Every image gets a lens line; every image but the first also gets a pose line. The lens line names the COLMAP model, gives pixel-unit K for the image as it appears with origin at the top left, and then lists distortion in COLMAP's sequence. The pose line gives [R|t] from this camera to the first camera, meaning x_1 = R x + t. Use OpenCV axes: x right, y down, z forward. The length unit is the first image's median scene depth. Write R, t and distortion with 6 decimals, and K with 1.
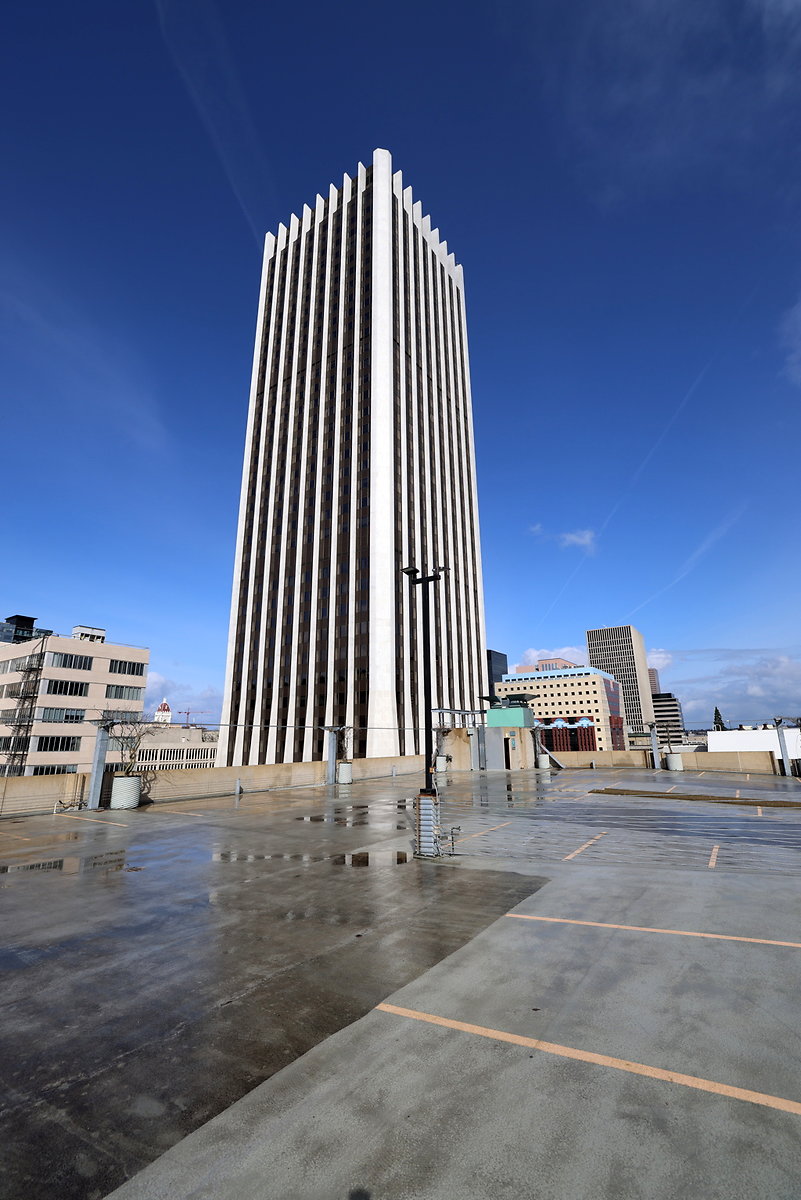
lens RADIAL K [[512.5, 0, 404.8], [0, 512.5, 591.1], [0, 0, 1]] dist [-0.044029, 0.014176]
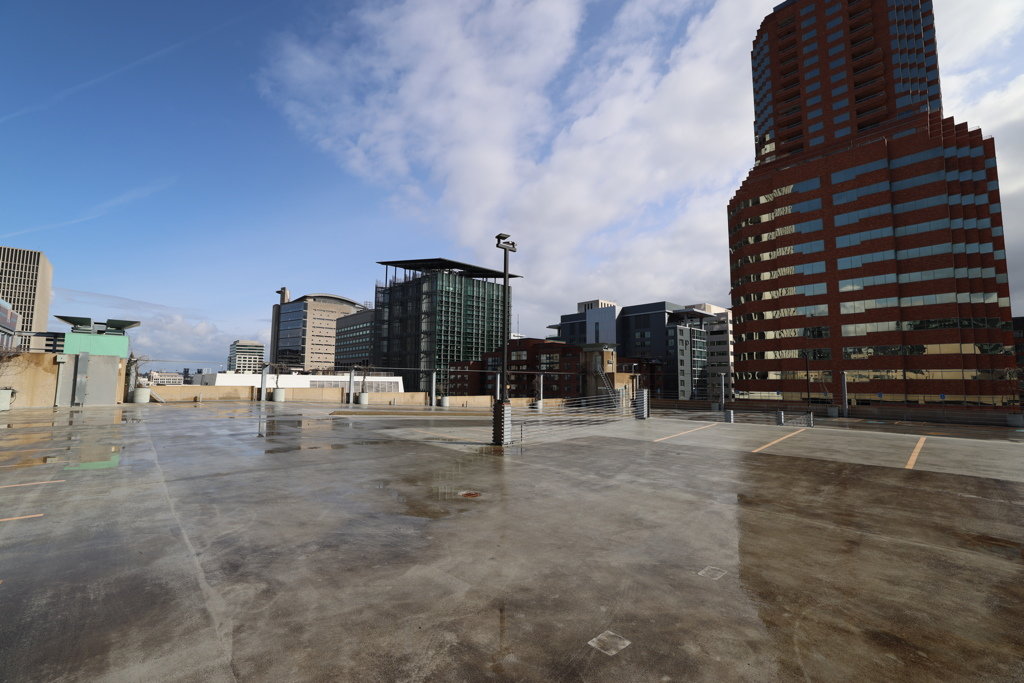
lens RADIAL K [[437.3, 0, 512.5], [0, 437.3, 341.9], [0, 0, 1]] dist [-0.044029, 0.014176]
pose [[0.251701, 0.101693, 0.962447, -0.399182], [-0.281015, 0.959299, -0.027869, 0.092598], [-0.926109, -0.263447, 0.270034, 0.247188]]
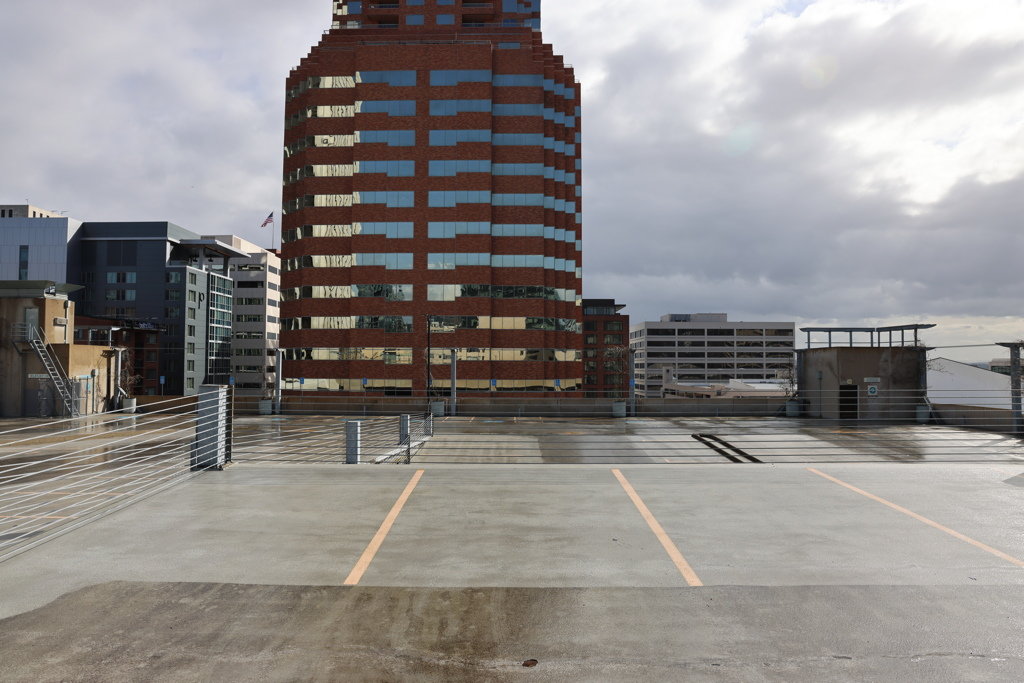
lens RADIAL K [[699.3, 0, 507.8], [0, 699.3, 337.4], [0, 0, 1]] dist [-0.109532, 0.090076]
pose [[-0.535513, 0.045211, 0.843316, -0.132598], [-0.232547, 0.952069, -0.198711, 0.099360], [-0.811879, -0.302523, -0.499332, 0.283947]]
